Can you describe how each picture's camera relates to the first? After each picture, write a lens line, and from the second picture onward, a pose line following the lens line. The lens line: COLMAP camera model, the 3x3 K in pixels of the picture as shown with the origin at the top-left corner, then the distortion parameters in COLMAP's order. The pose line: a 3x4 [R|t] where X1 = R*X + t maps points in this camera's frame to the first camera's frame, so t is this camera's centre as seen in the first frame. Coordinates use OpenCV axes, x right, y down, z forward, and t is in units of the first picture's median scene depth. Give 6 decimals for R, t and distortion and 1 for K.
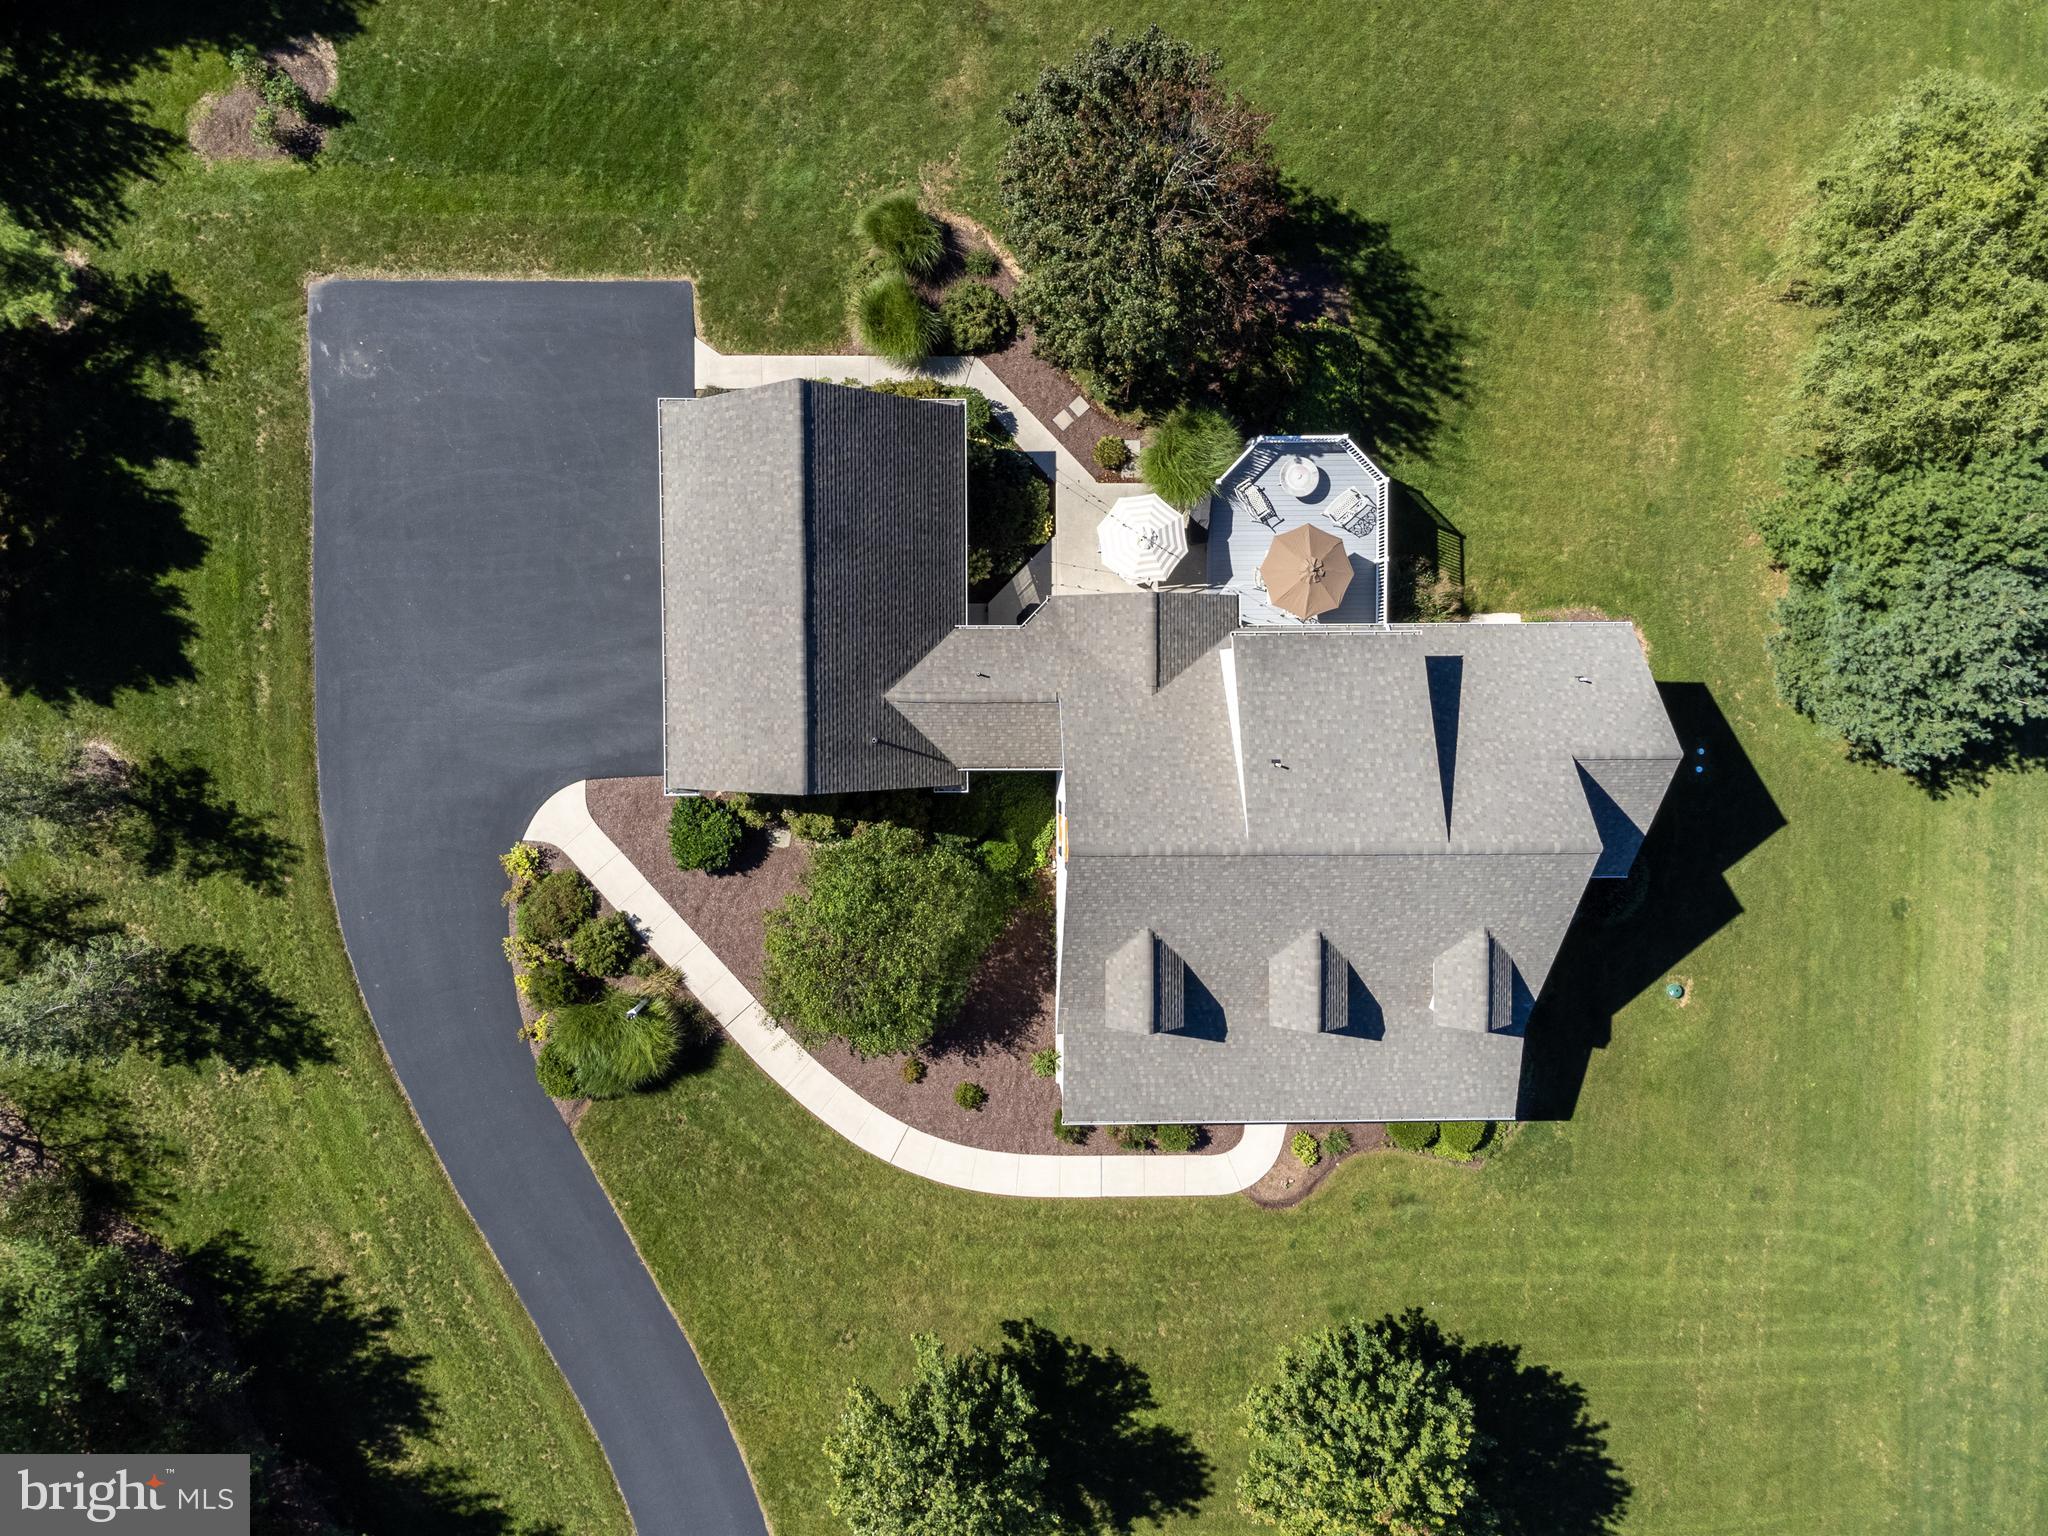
lens RADIAL K [[1540.1, 0, 1021.3], [0, 1540.1, 745.9], [0, 0, 1]] dist [0.009964, 0.030444]
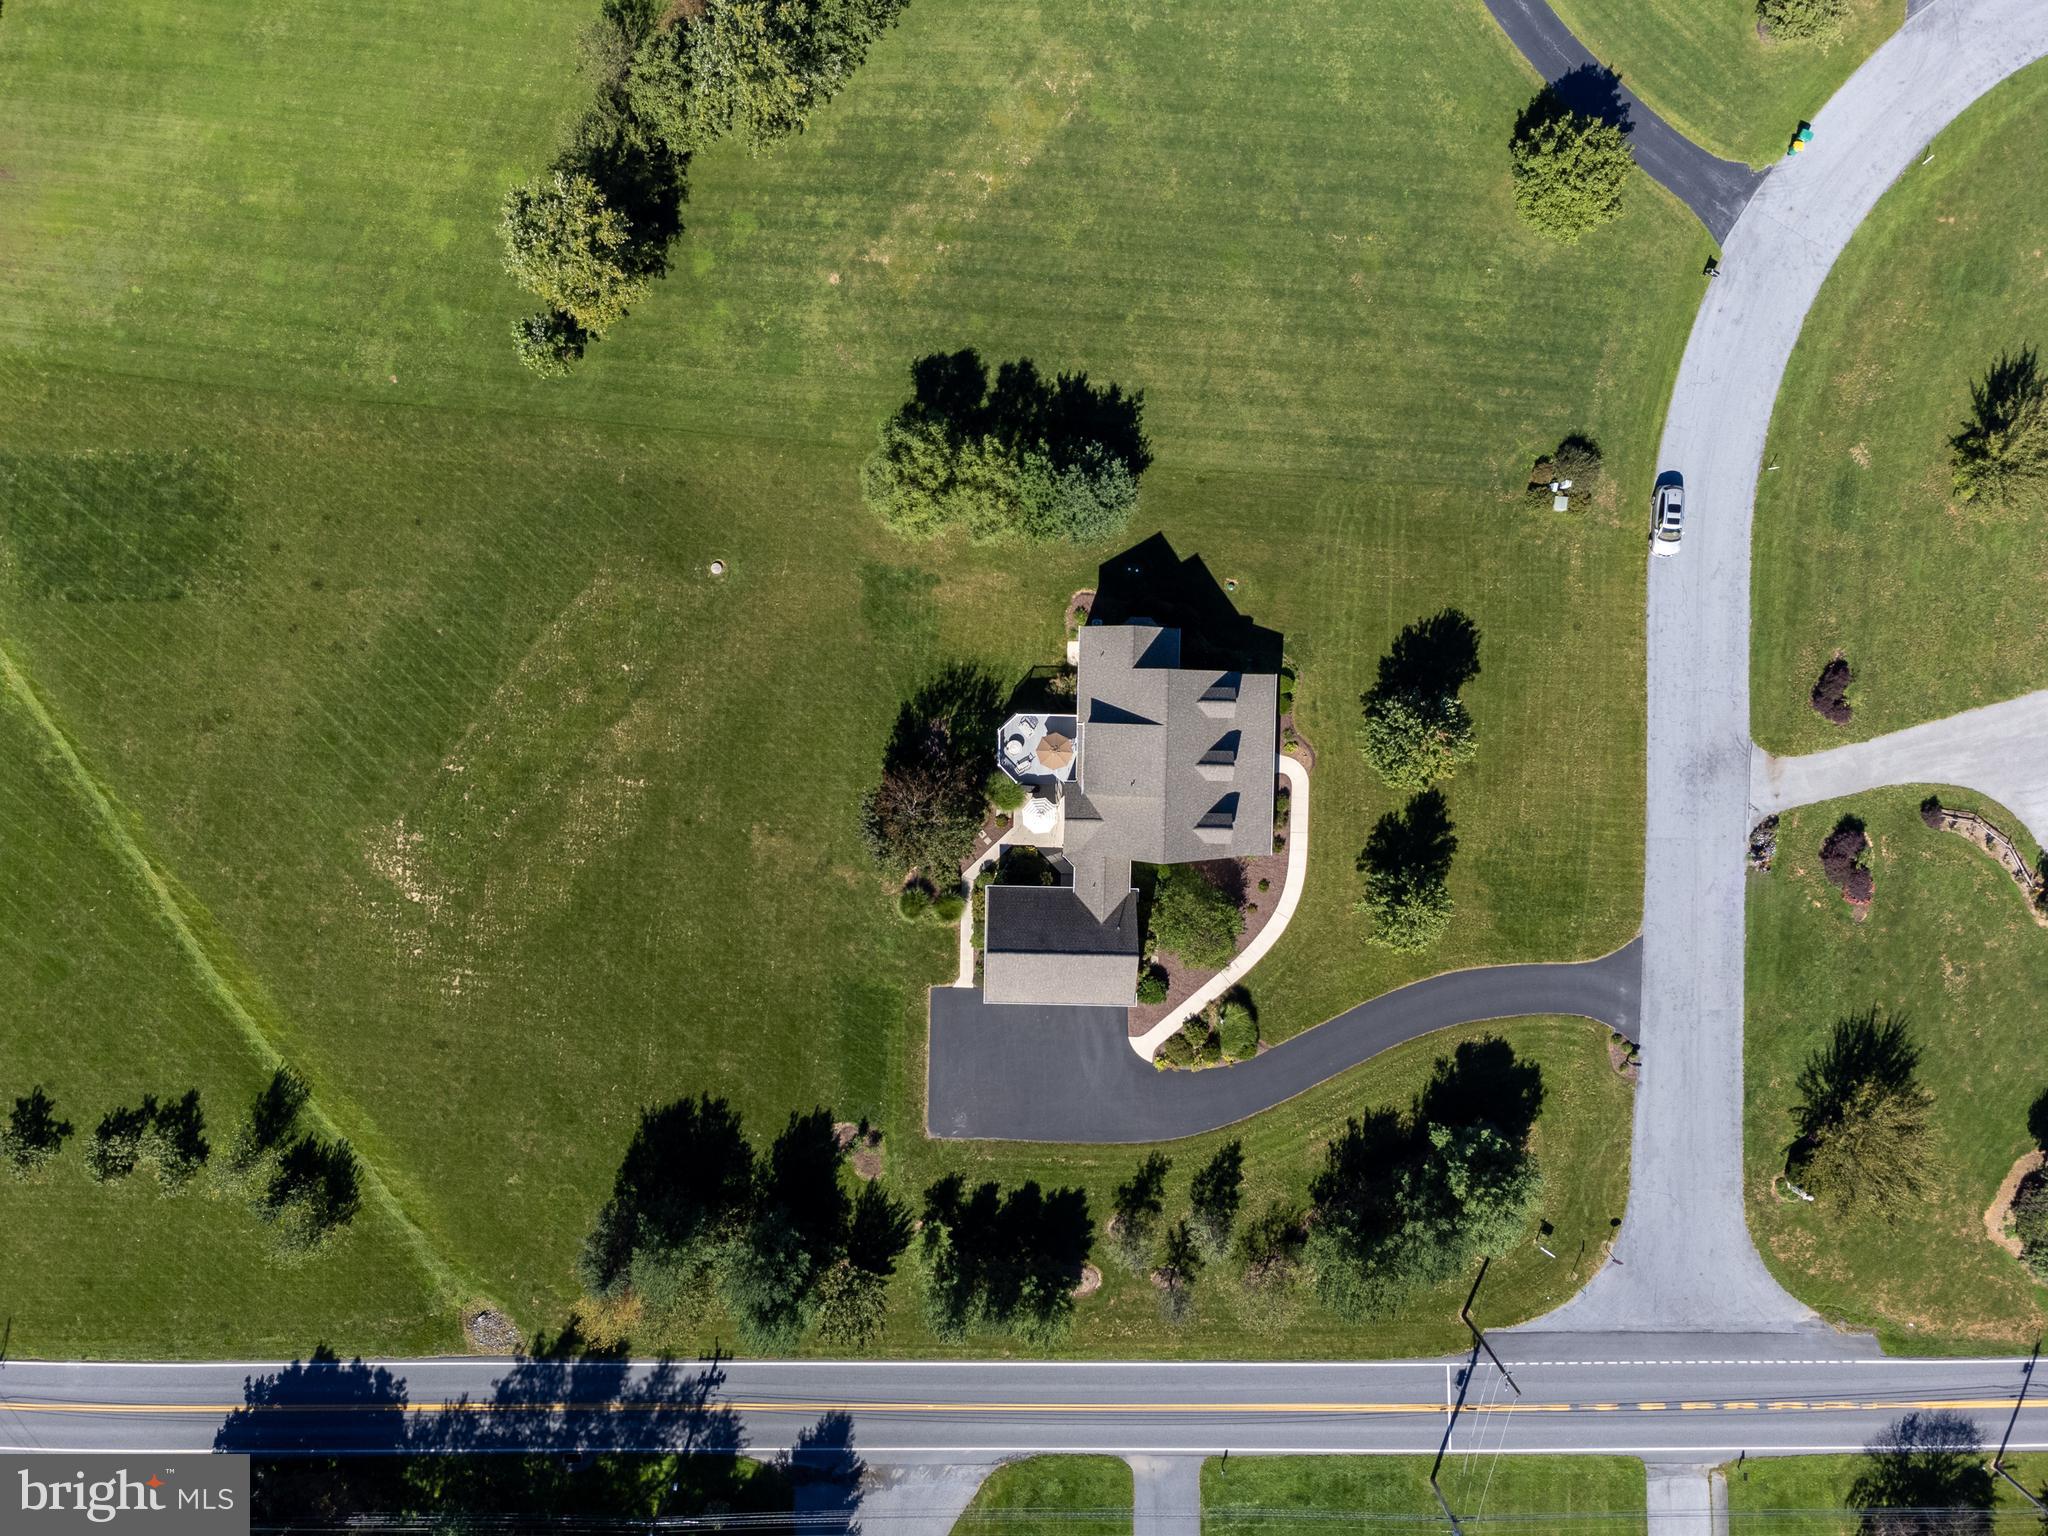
lens RADIAL K [[1540.1, 0, 990.2], [0, 1540.1, 715.9], [0, 0, 1]] dist [0.009964, 0.030444]
pose [[0.024243, -0.998186, -0.055104, 0.365358], [0.998509, 0.026874, -0.047519, -0.096209], [0.048914, -0.053870, 0.997349, -1.457428]]
